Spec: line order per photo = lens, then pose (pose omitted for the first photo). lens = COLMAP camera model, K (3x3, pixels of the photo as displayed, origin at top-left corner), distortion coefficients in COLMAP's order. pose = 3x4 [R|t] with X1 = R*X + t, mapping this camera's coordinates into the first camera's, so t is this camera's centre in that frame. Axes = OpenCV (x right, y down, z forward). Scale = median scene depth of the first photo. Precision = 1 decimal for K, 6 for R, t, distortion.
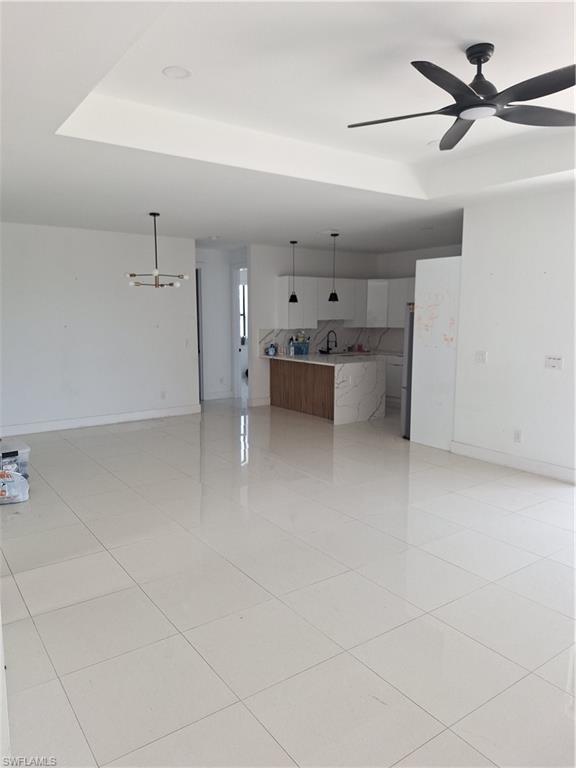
lens RADIAL K [[536.6, 0, 271.5], [0, 536.6, 380.5], [0, 0, 1]] dist [0.052347, -0.040759]
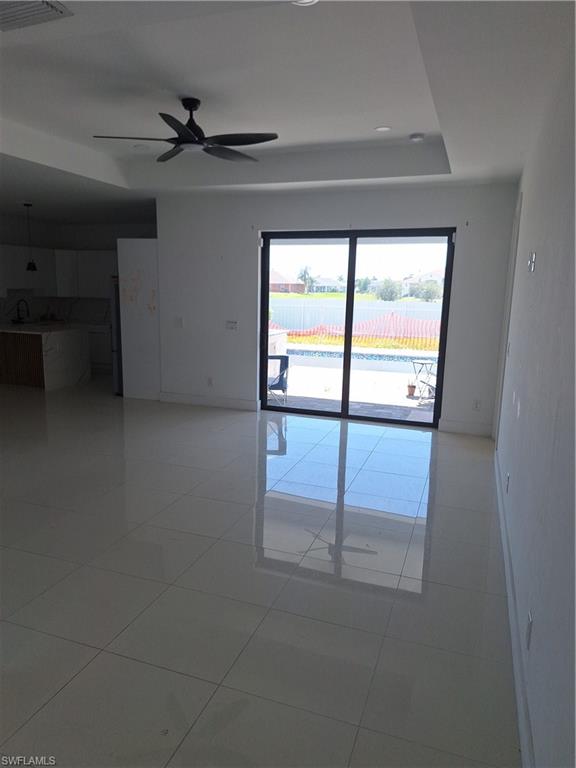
lens RADIAL K [[536.6, 0, 273.0], [0, 536.6, 391.5], [0, 0, 1]] dist [0.052347, -0.040759]
pose [[0.817570, -0.095423, 0.567867, -0.106474], [0.051555, 0.994343, 0.092863, 0.007635], [-0.573516, -0.046646, 0.817865, -0.104638]]
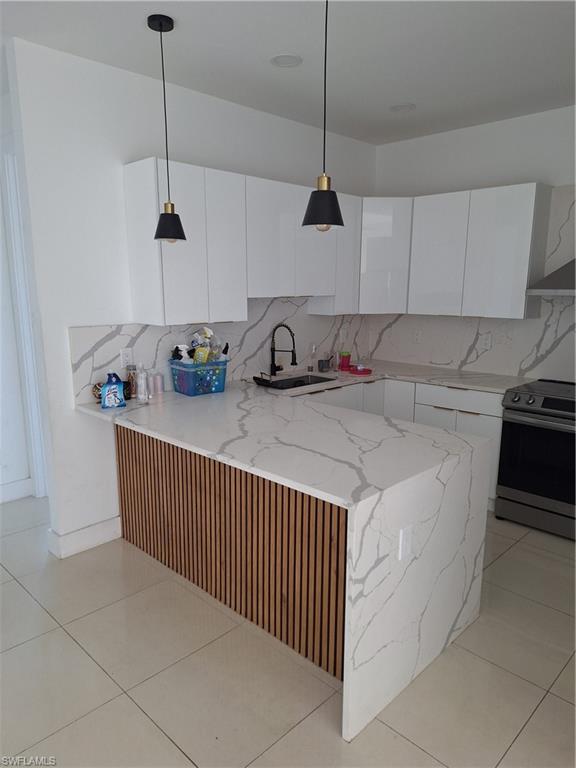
lens RADIAL K [[536.6, 0, 291.8], [0, 536.6, 386.8], [0, 0, 1]] dist [0.052347, -0.040759]
pose [[0.980711, -0.034384, 0.192417, 0.046314], [0.022131, 0.997609, 0.065474, -0.082073], [-0.194208, -0.059953, 0.979127, 0.689189]]
